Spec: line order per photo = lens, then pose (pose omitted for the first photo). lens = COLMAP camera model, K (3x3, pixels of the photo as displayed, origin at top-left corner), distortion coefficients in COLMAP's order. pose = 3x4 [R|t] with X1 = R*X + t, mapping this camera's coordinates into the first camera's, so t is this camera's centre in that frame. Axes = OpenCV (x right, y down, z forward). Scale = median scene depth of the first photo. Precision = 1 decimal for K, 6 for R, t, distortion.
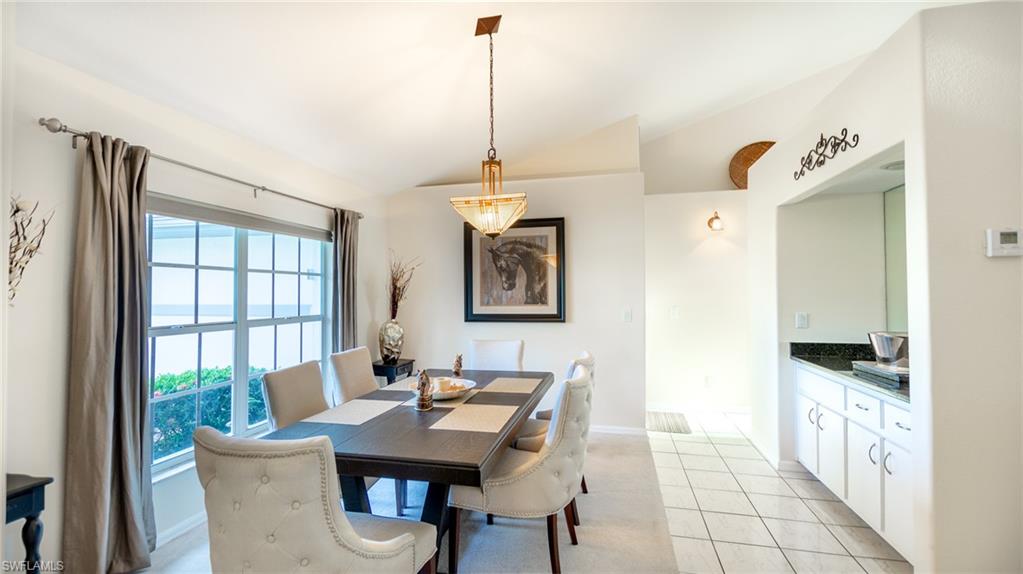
lens RADIAL K [[459.2, 0, 510.6], [0, 459.2, 291.2], [0, 0, 1]] dist [0.002106, -0.000132]
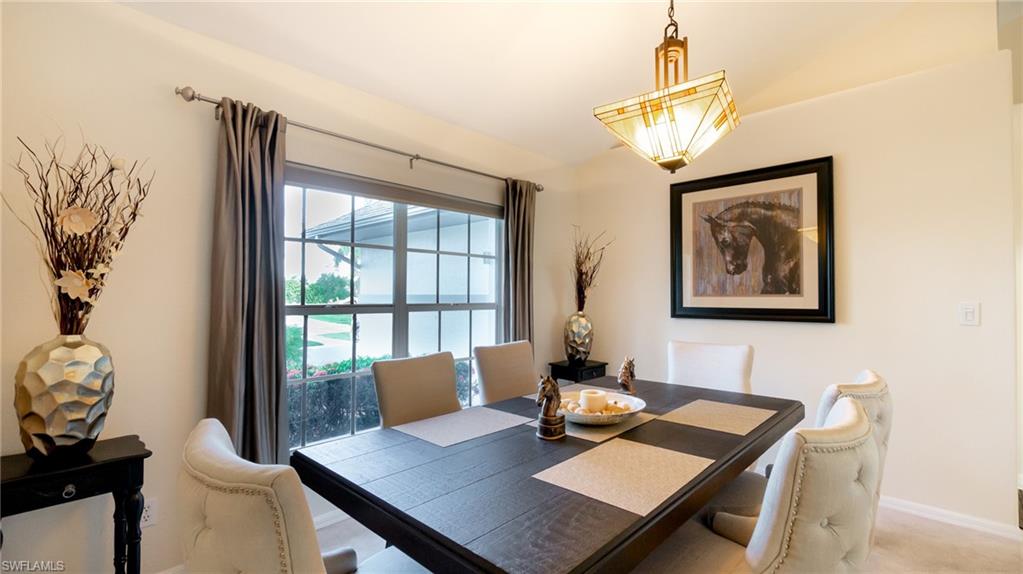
lens RADIAL K [[459.2, 0, 508.6], [0, 459.2, 290.2], [0, 0, 1]] dist [0.002106, -0.000132]
pose [[0.864201, 0.002699, -0.503139, 0.067721], [-0.007012, 0.999953, -0.006680, 0.041087], [0.503098, 0.009301, 0.864180, 0.310140]]
